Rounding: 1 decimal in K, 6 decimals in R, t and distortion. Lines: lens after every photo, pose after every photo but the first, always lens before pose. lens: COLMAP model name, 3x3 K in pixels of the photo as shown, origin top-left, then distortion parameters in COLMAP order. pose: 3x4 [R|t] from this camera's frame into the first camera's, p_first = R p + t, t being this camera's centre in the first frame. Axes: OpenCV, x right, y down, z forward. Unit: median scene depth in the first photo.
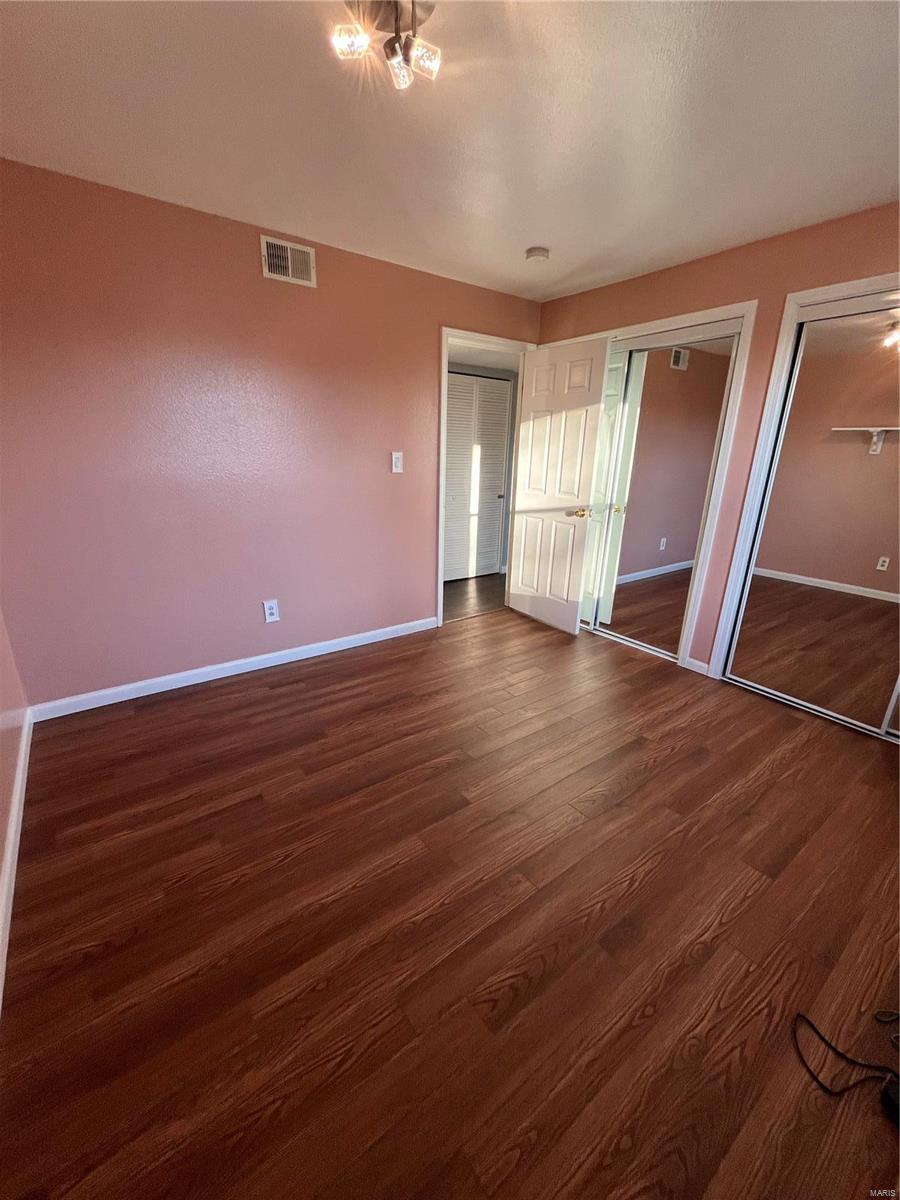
lens RADIAL K [[489.0, 0, 450.0], [0, 489.0, 600.0], [0, 0, 1]] dist [0.001081, 0.000083]
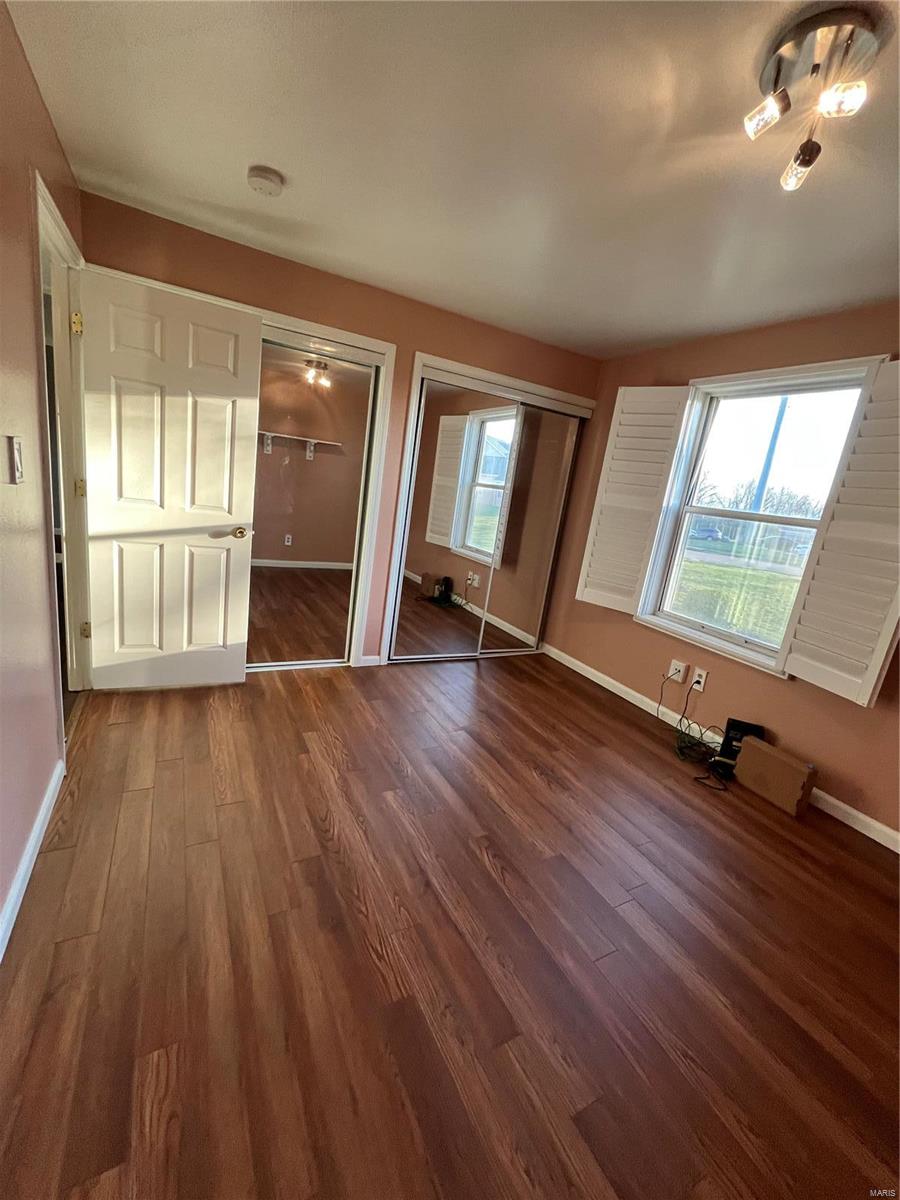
lens RADIAL K [[489.0, 0, 450.0], [0, 489.0, 600.0], [0, 0, 1]] dist [0.001081, 0.000083]
pose [[0.152137, -0.232682, 0.960580, -0.611880], [0.167663, 0.963883, 0.206928, -0.240244], [-0.974035, 0.129572, 0.185655, 0.720452]]
